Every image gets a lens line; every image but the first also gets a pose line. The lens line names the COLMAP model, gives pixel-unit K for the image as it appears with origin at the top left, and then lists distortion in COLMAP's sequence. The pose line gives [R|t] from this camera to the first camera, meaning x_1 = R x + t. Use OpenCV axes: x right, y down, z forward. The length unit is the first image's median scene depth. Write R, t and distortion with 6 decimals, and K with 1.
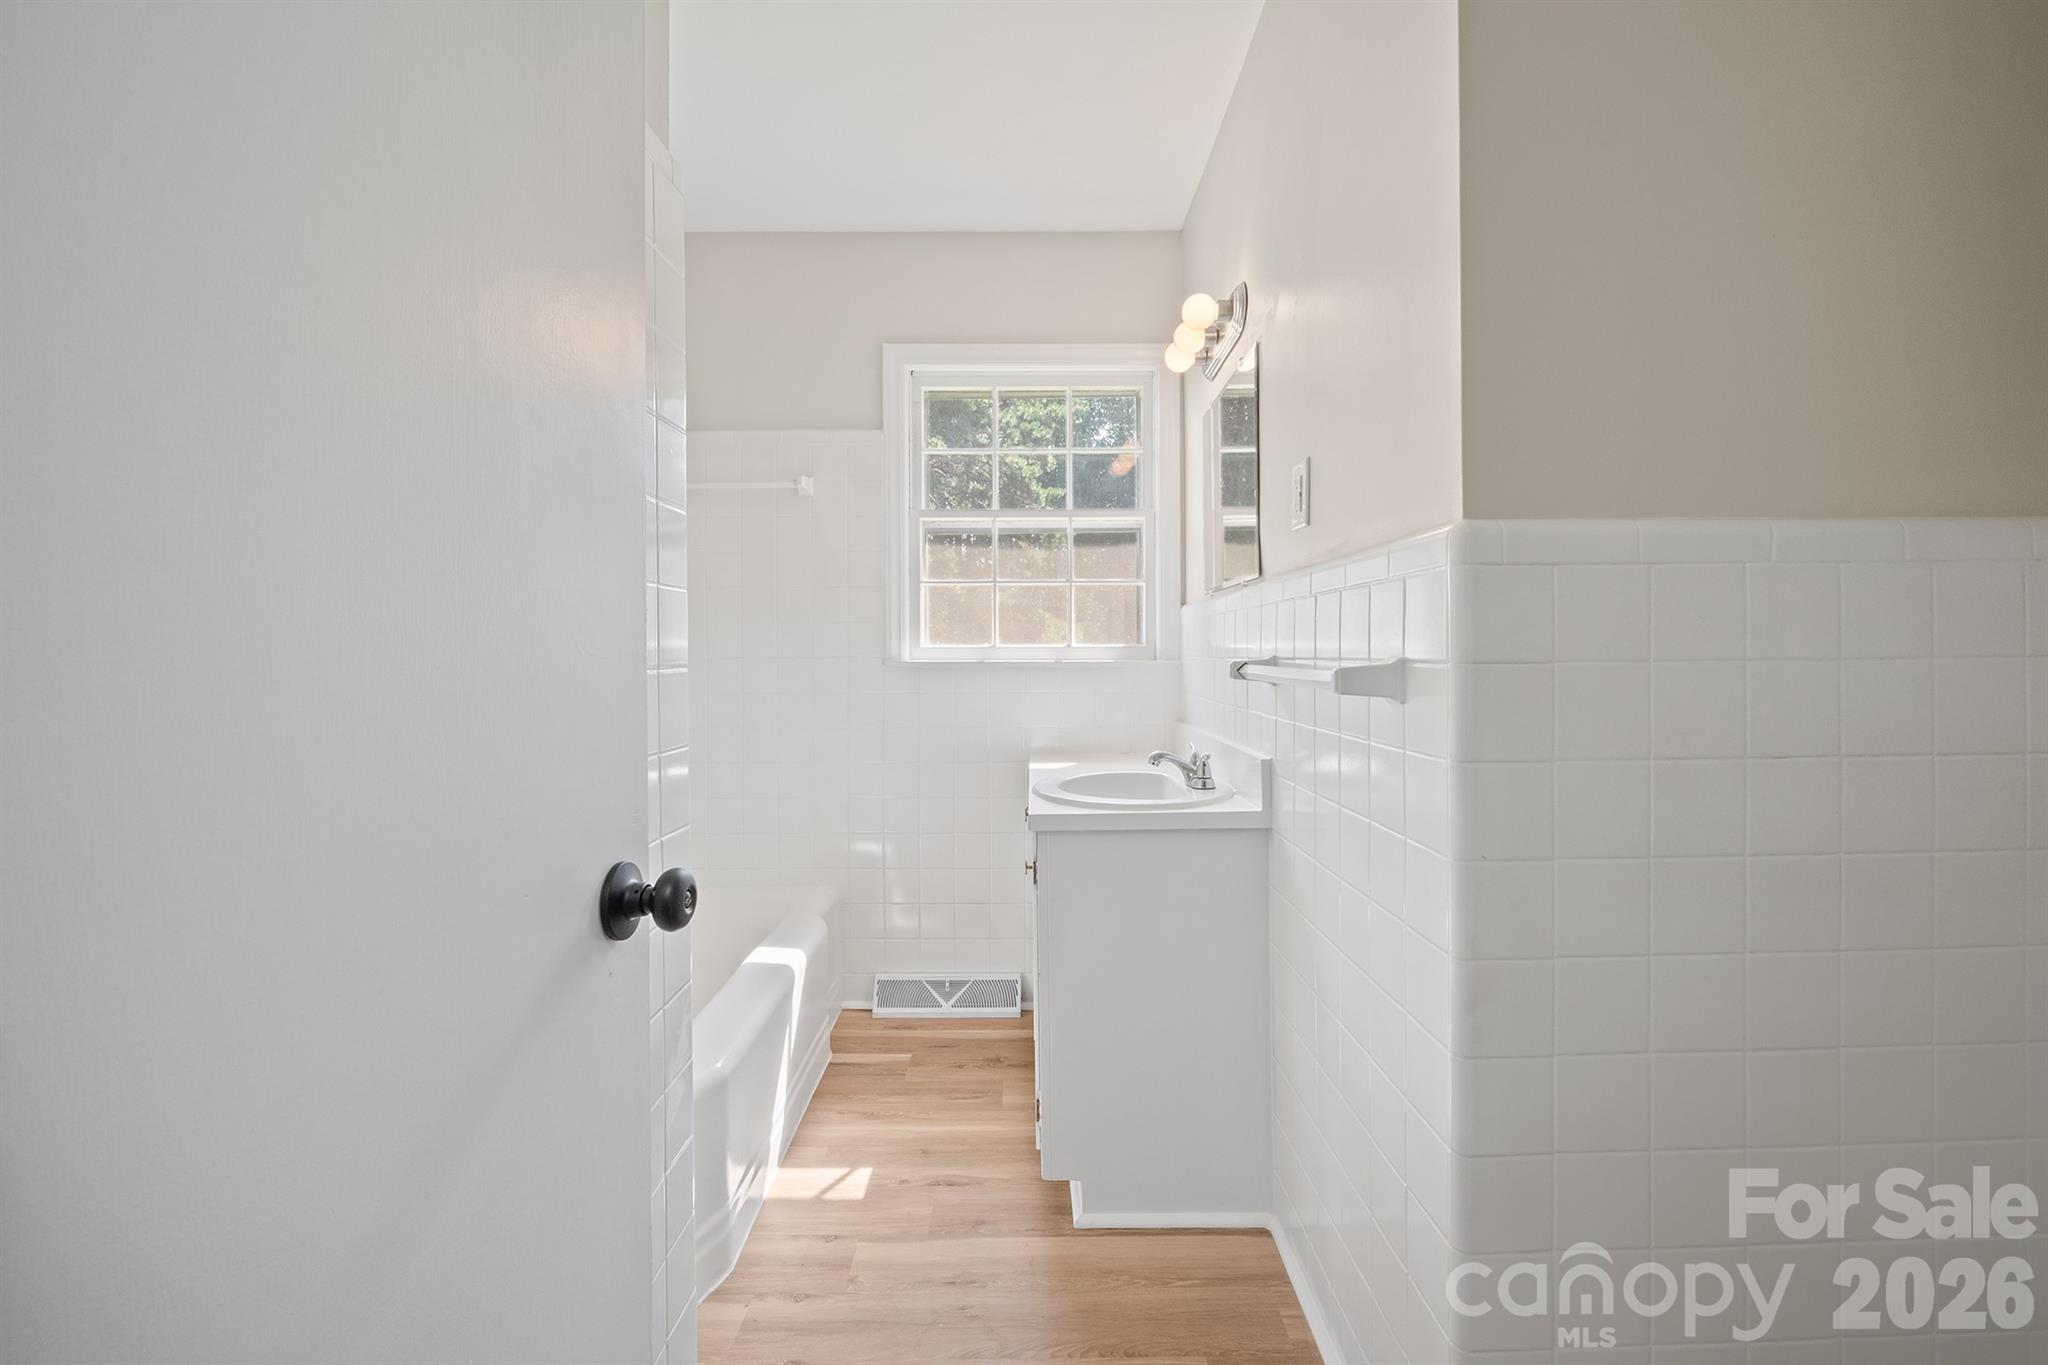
lens RADIAL K [[883.3, 0, 1032.8], [0, 883.3, 678.8], [0, 0, 1]] dist [-0.001782, -0.000444]
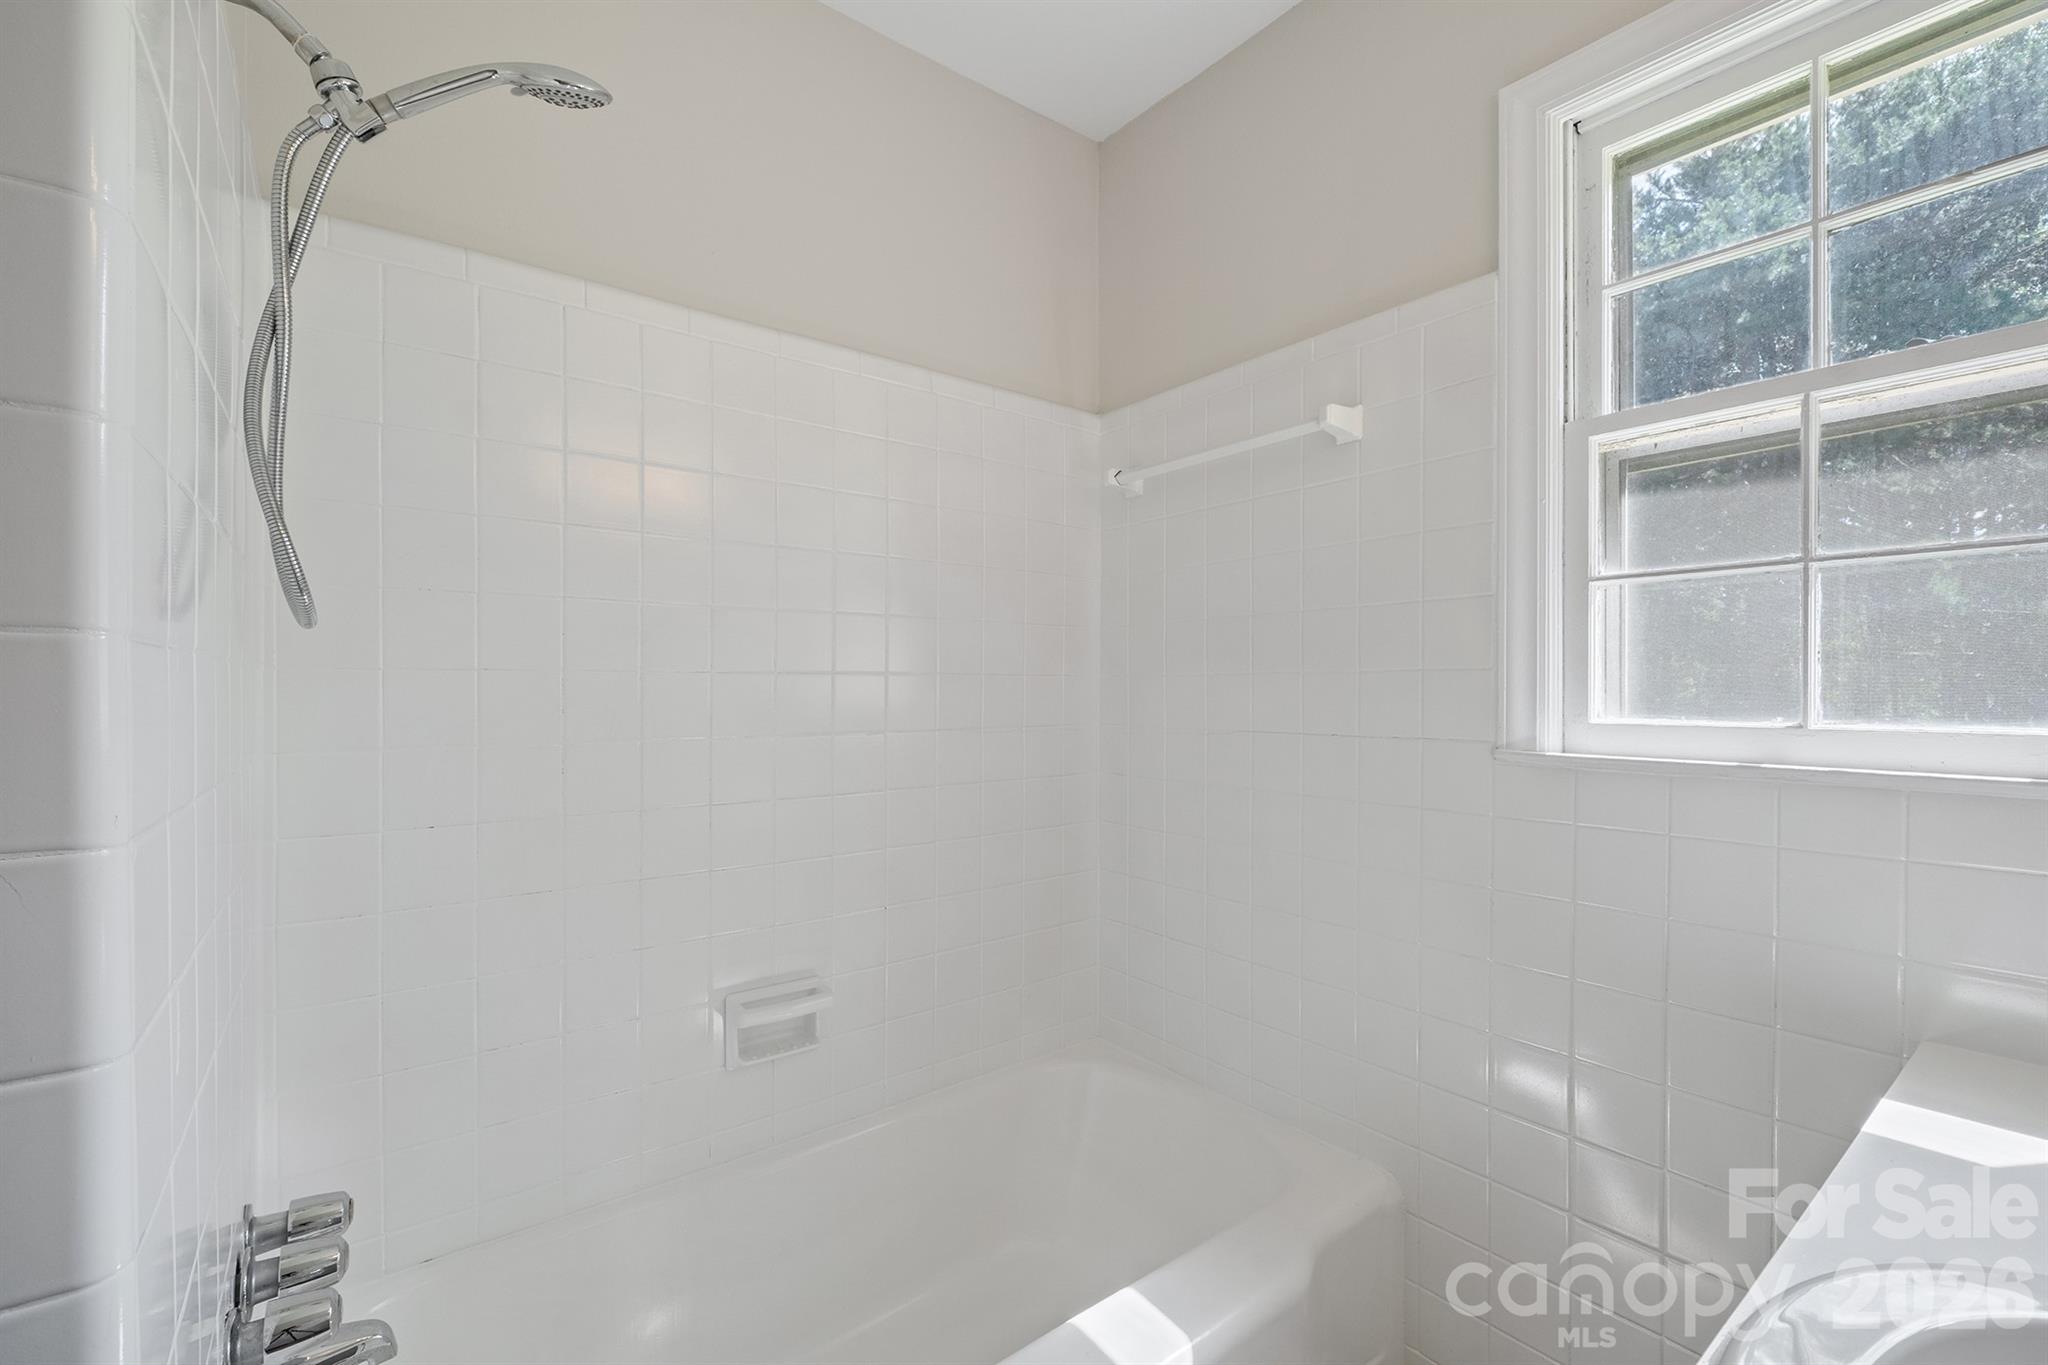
lens RADIAL K [[856.6, 0, 1018.7], [0, 856.6, 688.3], [0, 0, 1]] dist [-0.000244, -0.000040]
pose [[0.599409, 0.005250, -0.800426, 0.047878], [-0.034964, 0.999196, -0.019630, -0.034464], [0.799679, 0.039752, 0.599110, 0.508634]]
